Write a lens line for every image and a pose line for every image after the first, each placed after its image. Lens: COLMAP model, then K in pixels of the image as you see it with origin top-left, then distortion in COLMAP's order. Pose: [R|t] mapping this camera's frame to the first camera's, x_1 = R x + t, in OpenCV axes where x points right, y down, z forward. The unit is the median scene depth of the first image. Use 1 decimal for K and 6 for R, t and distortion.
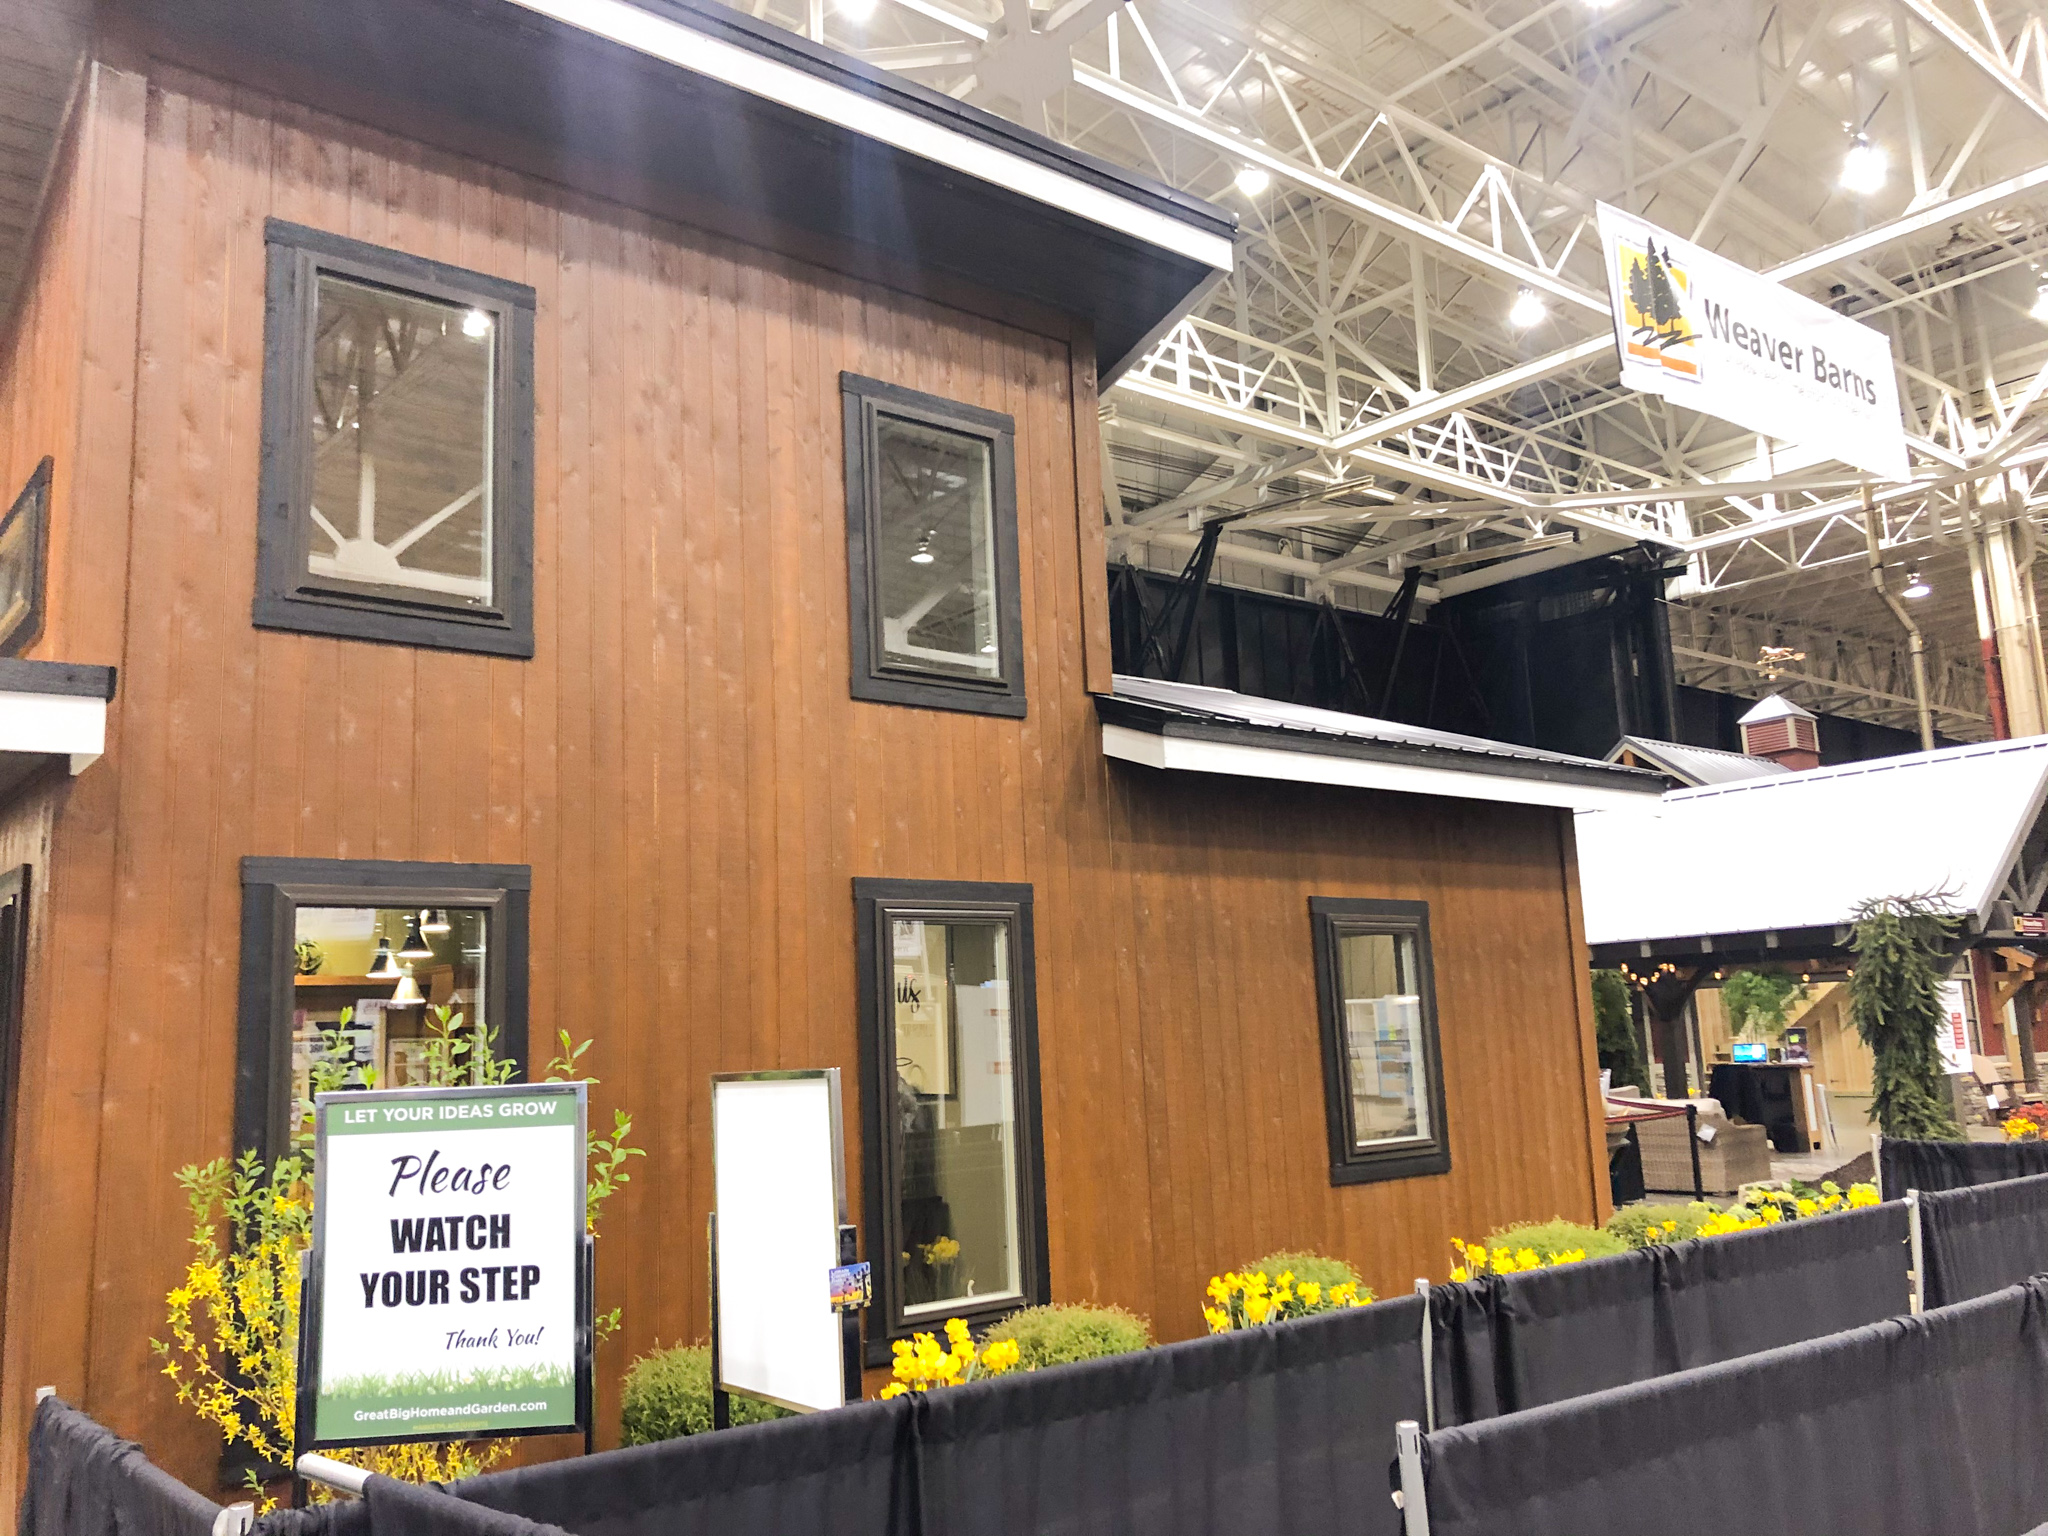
lens RADIAL K [[1688.7, 0, 1010.0], [0, 1688.7, 764.2], [0, 0, 1]] dist [0.088186, -0.077570]
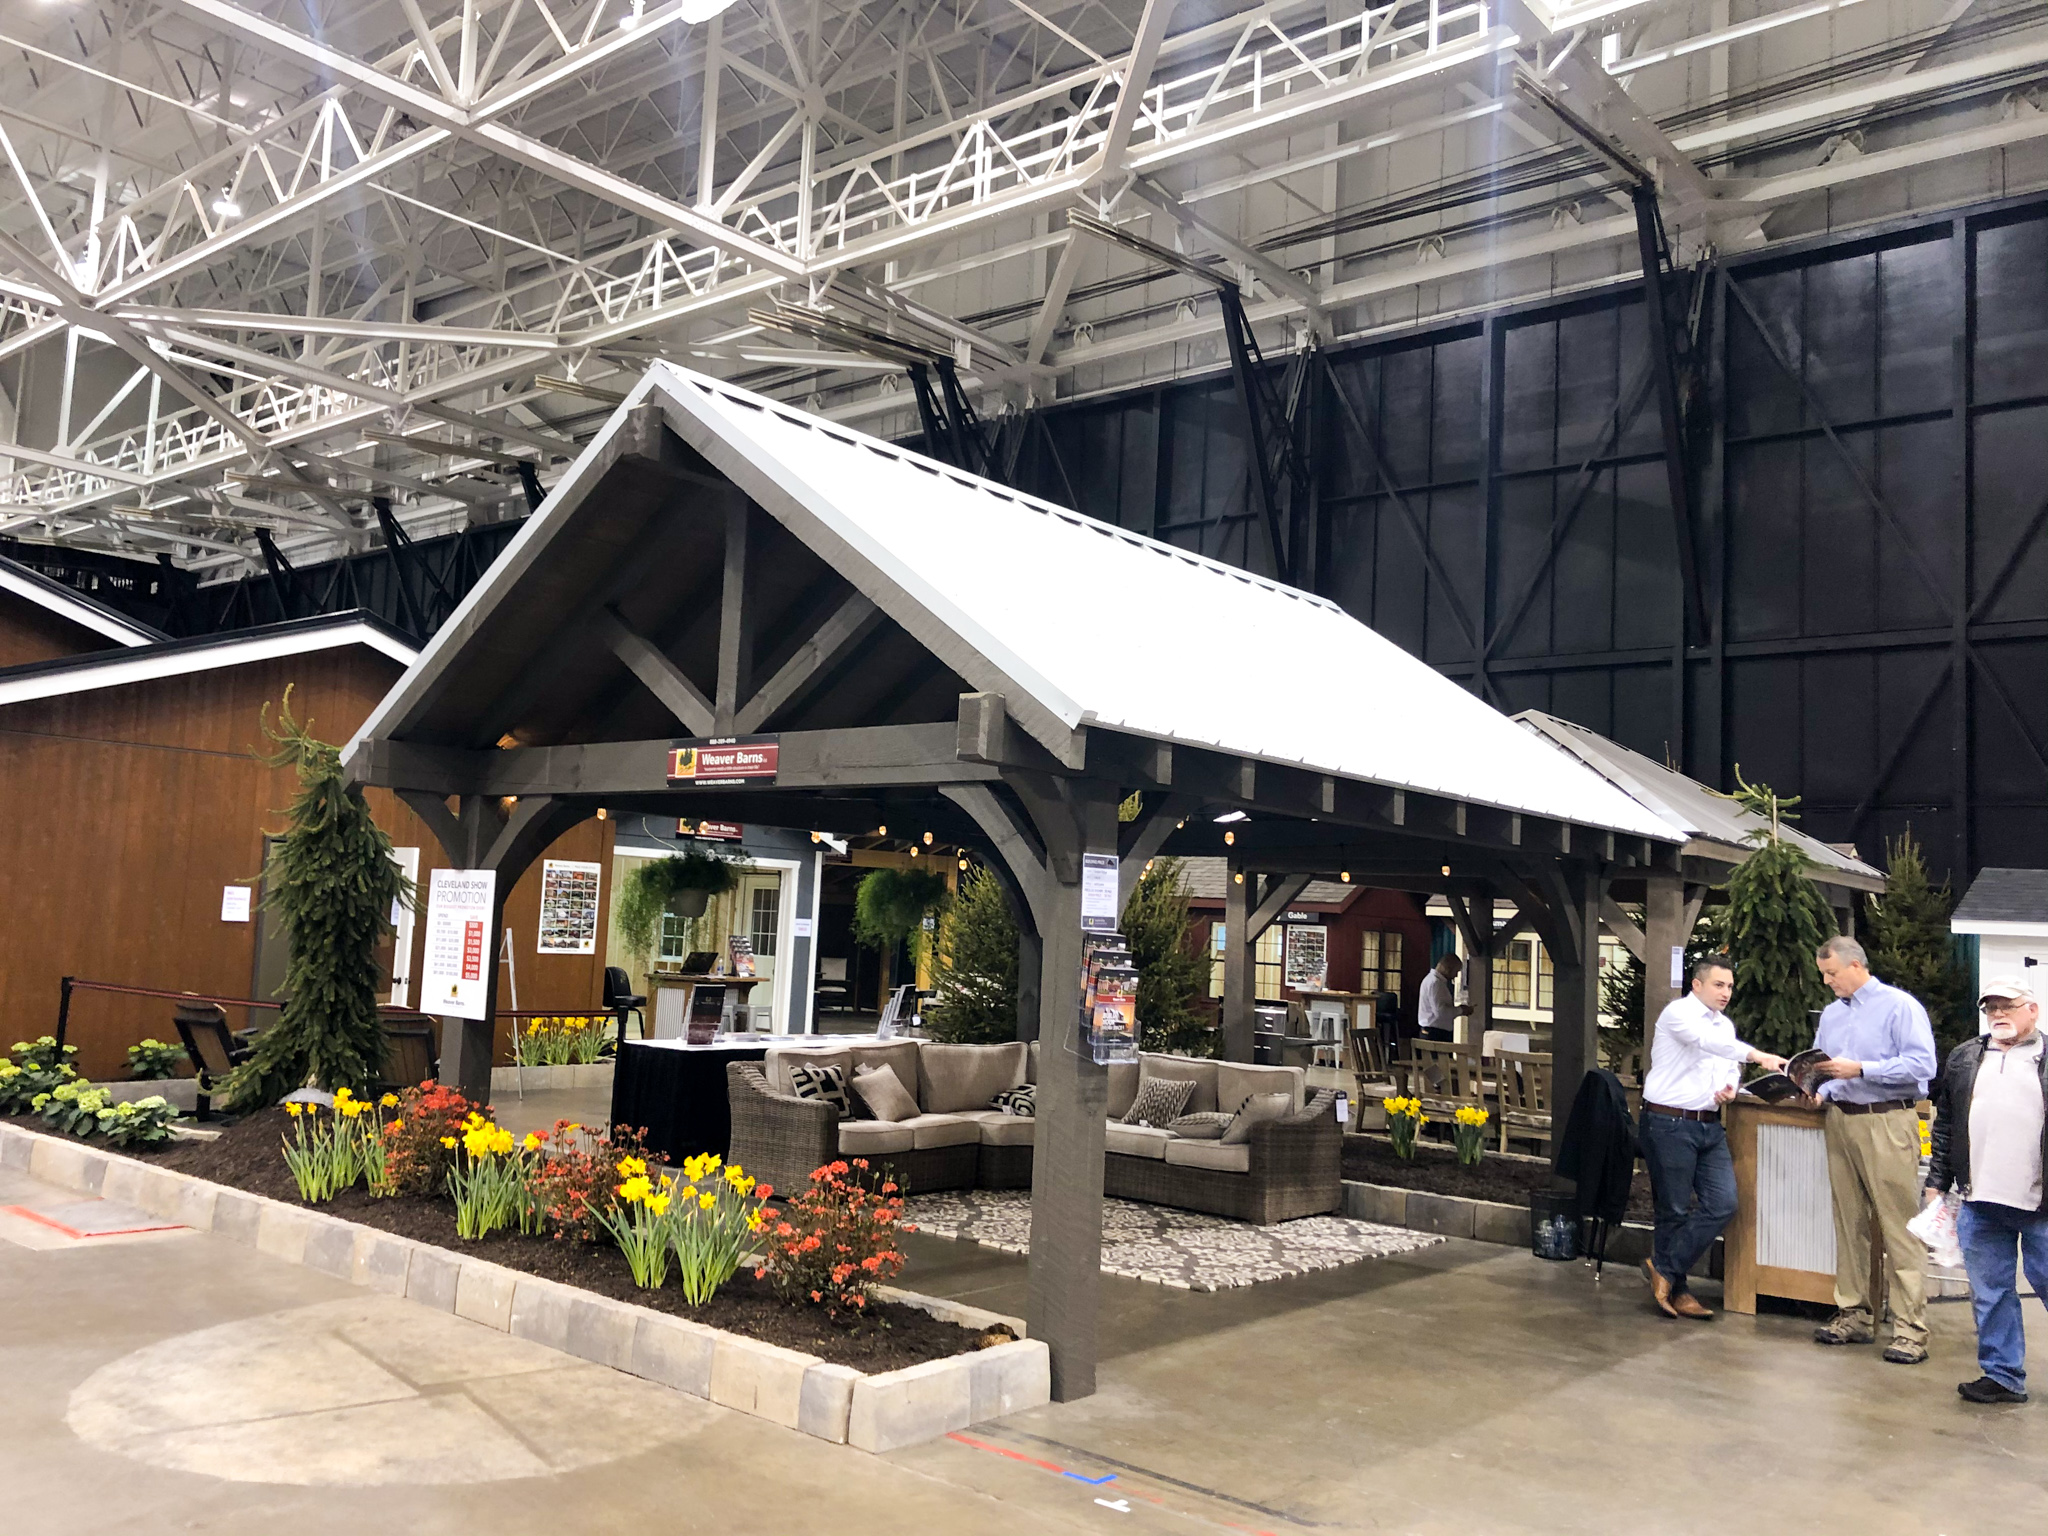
lens RADIAL K [[1688.7, 0, 1010.0], [0, 1688.7, 764.2], [0, 0, 1]] dist [0.088186, -0.077570]
pose [[0.165668, -0.037068, -0.985485, 1.116567], [0.123468, 0.992210, -0.016565, 0.100902], [0.978422, -0.118931, 0.168954, 0.952983]]
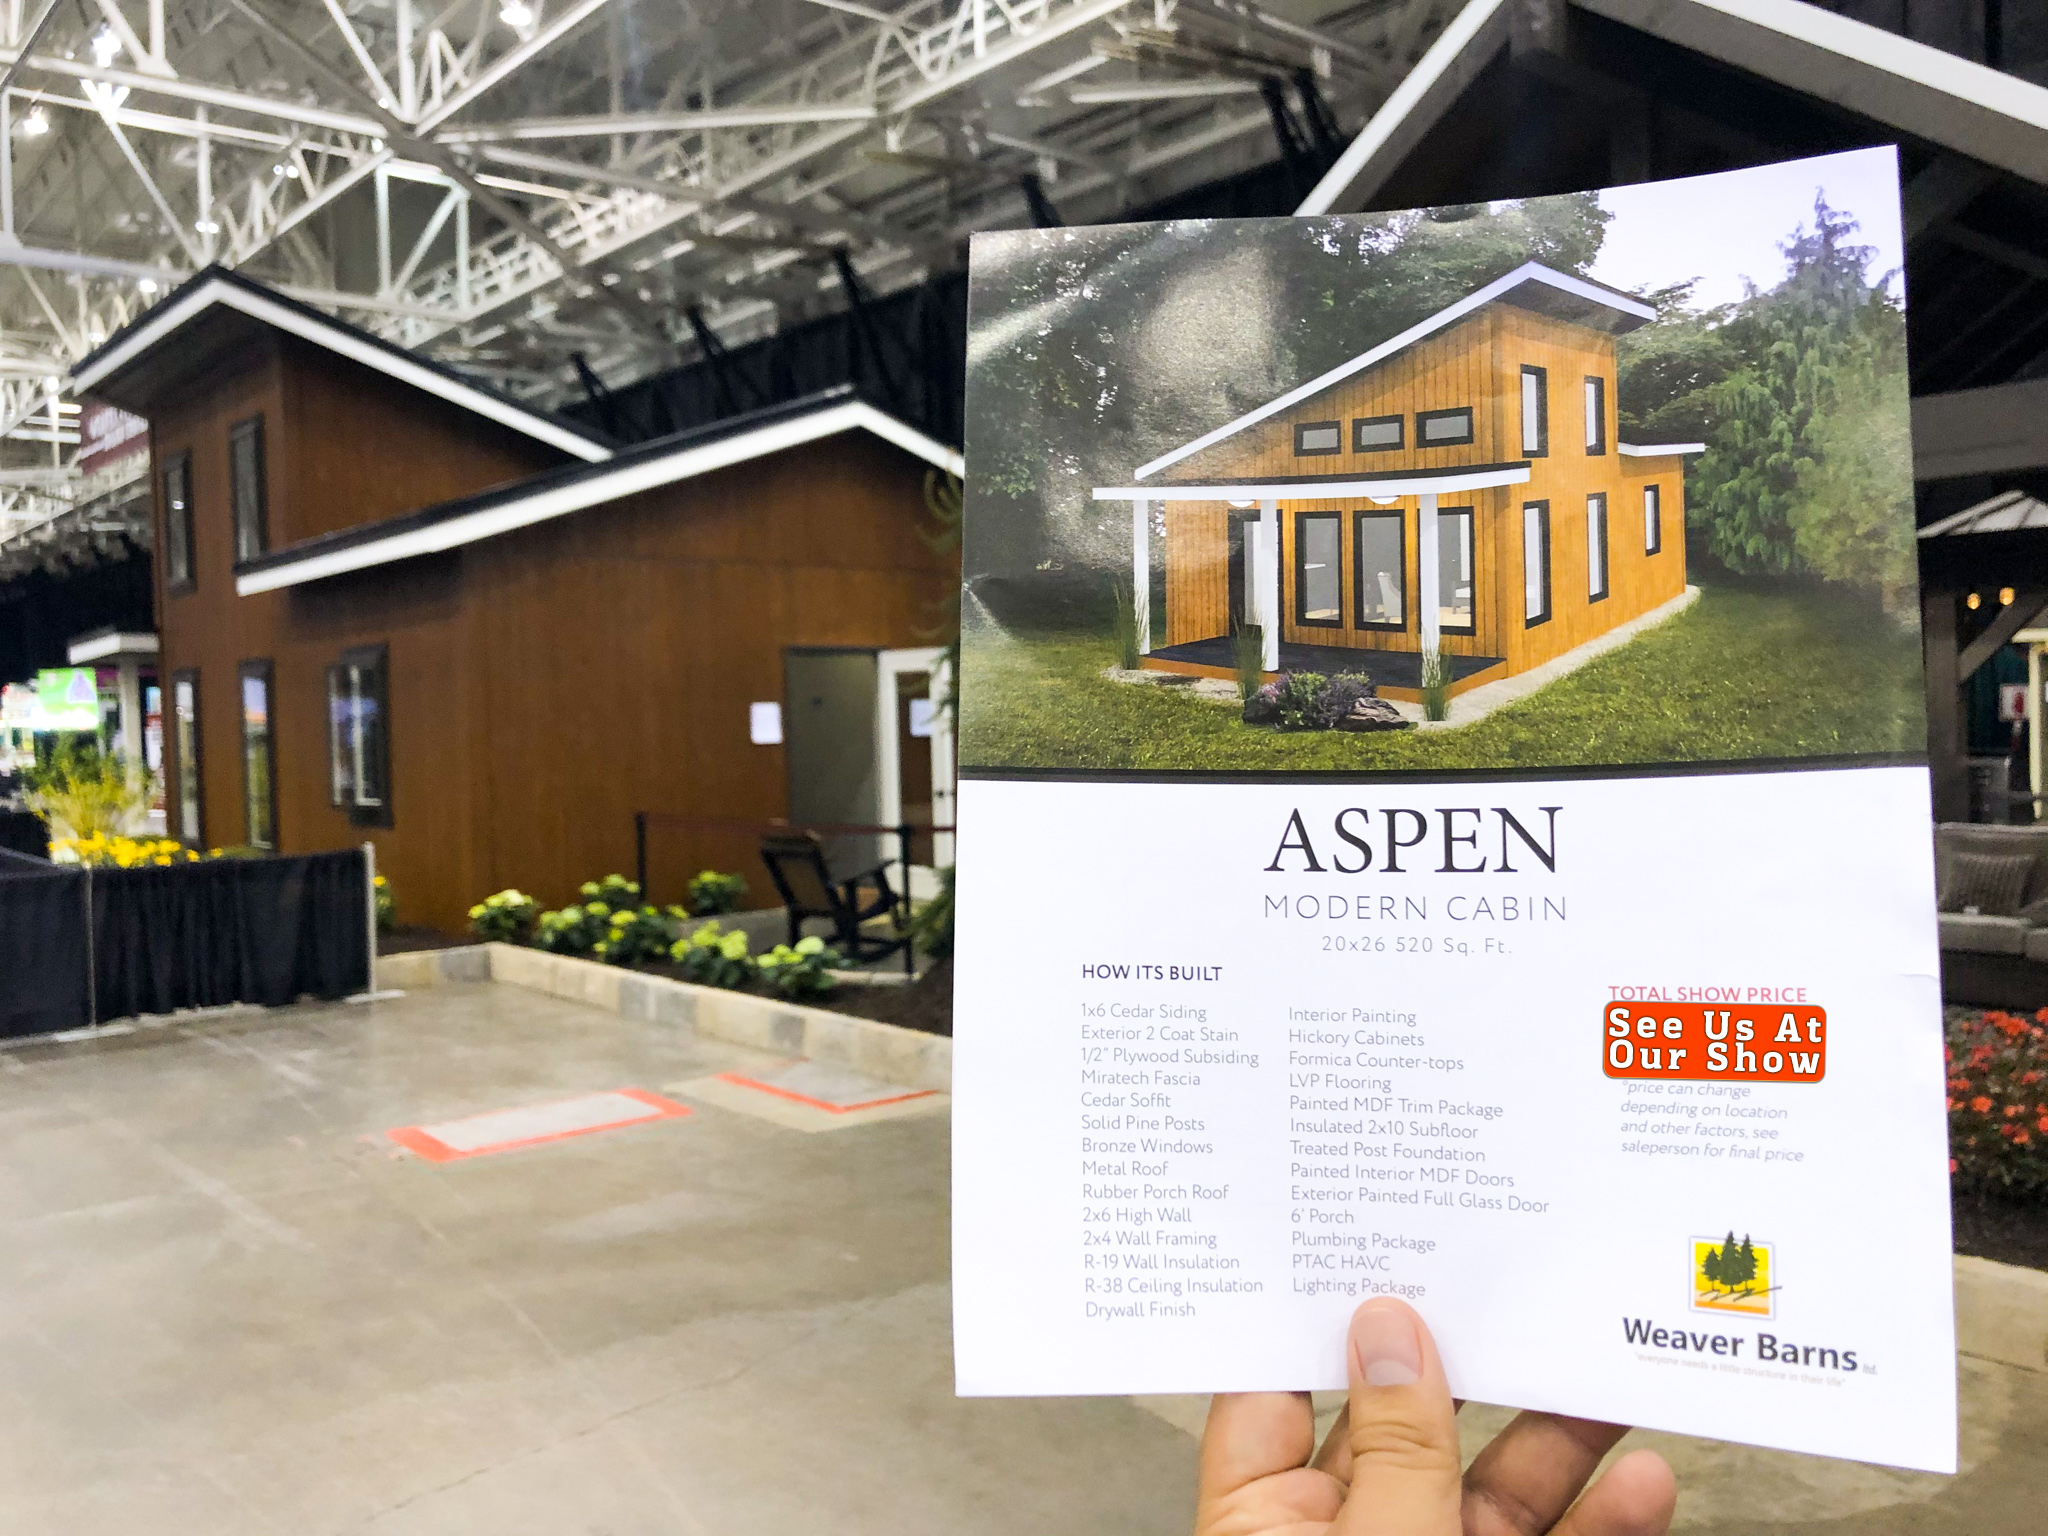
lens RADIAL K [[1699.6, 0, 1026.7], [0, 1699.6, 747.0], [0, 0, 1]] dist [0.053891, -0.070341]
pose [[0.028342, 0.072159, -0.996990, 1.055189], [0.206296, 0.975497, 0.076468, 0.092196], [0.978079, -0.207842, 0.012761, 0.884833]]
